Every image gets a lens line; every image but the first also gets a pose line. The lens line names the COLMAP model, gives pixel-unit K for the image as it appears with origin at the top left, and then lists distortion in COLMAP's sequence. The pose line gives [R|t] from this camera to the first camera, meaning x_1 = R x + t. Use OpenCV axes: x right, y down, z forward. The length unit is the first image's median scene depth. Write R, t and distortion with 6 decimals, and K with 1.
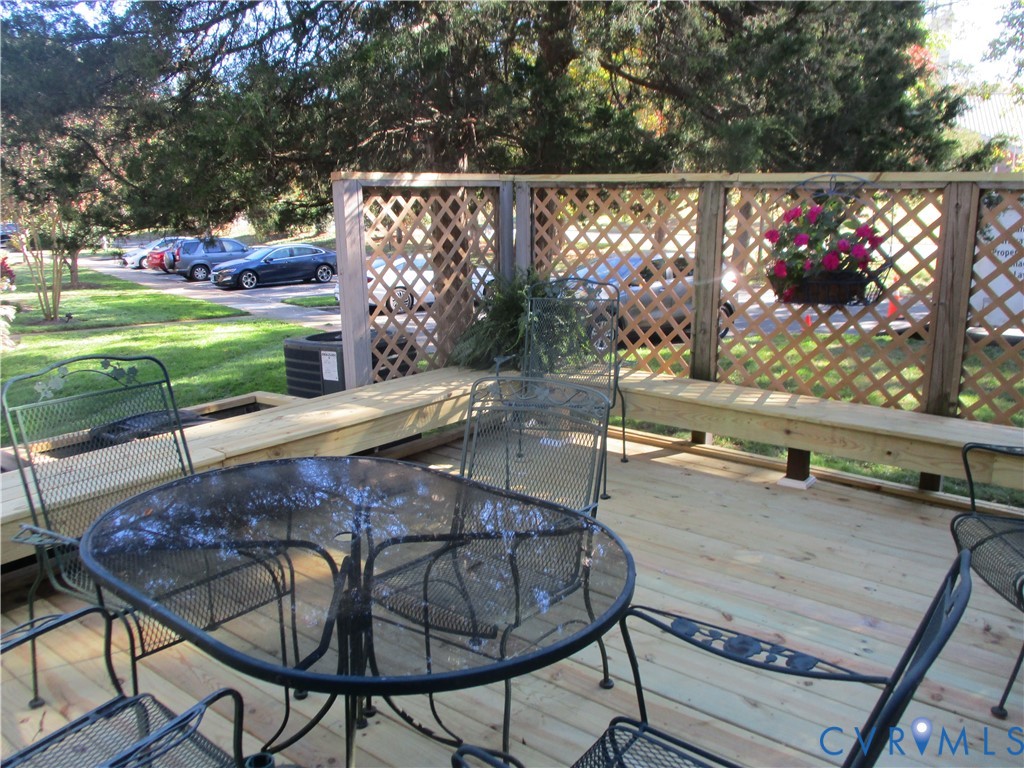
lens RADIAL K [[853.8, 0, 519.6], [0, 853.8, 384.3], [0, 0, 1]] dist [-0.027786, 0.018530]
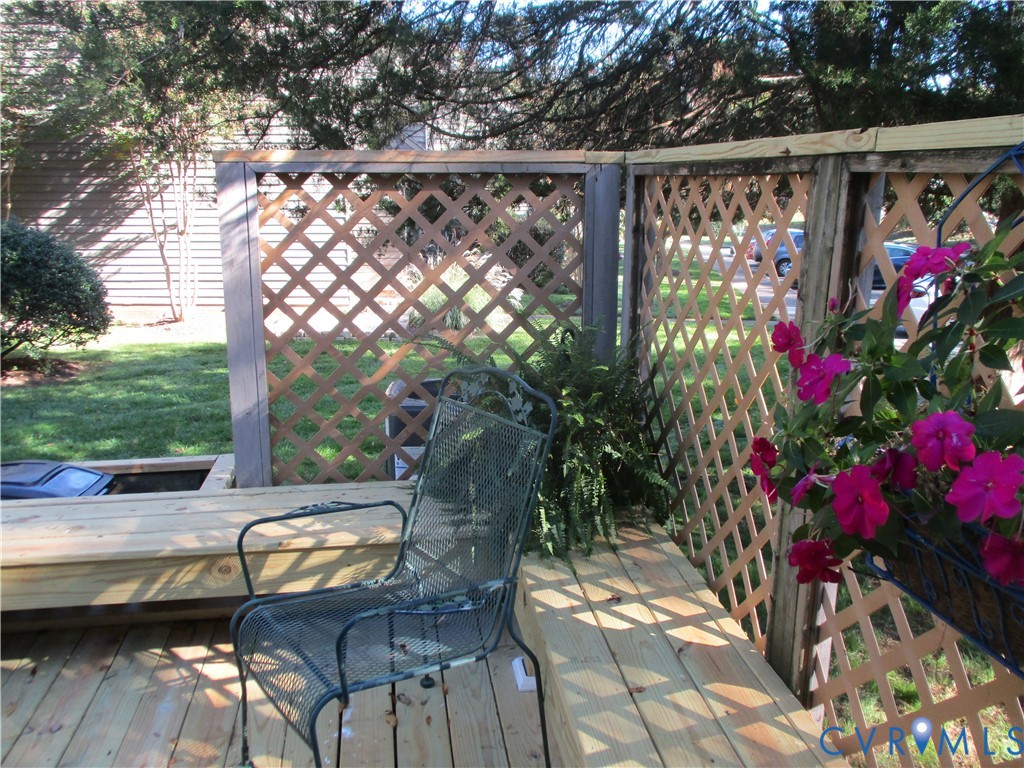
lens RADIAL K [[853.8, 0, 519.6], [0, 853.8, 384.3], [0, 0, 1]] dist [-0.027786, 0.018530]
pose [[0.732354, 0.159283, -0.662032, 0.355045], [-0.151960, 0.985967, 0.069119, -0.141060], [0.663752, 0.049983, 0.746281, 0.621192]]
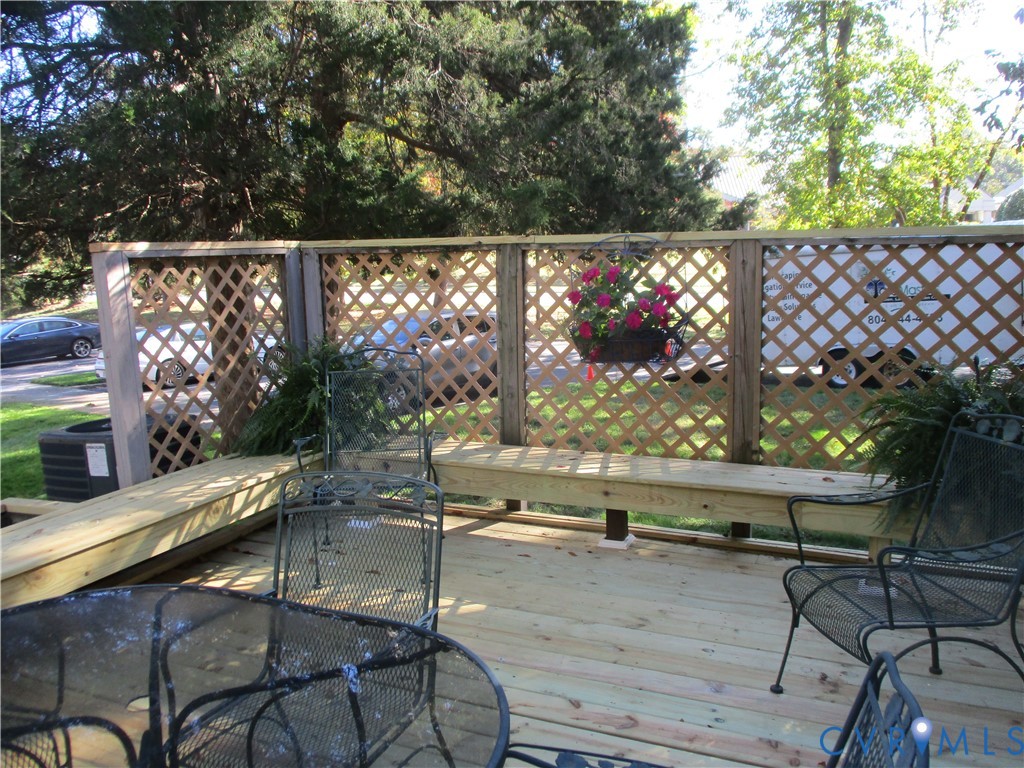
lens RADIAL K [[853.8, 0, 519.6], [0, 853.8, 384.3], [0, 0, 1]] dist [-0.027786, 0.018530]
pose [[0.966961, -0.060976, 0.247523, -0.015626], [0.077482, 0.995335, -0.057495, -0.017130], [-0.242862, 0.074774, 0.967175, 0.048904]]
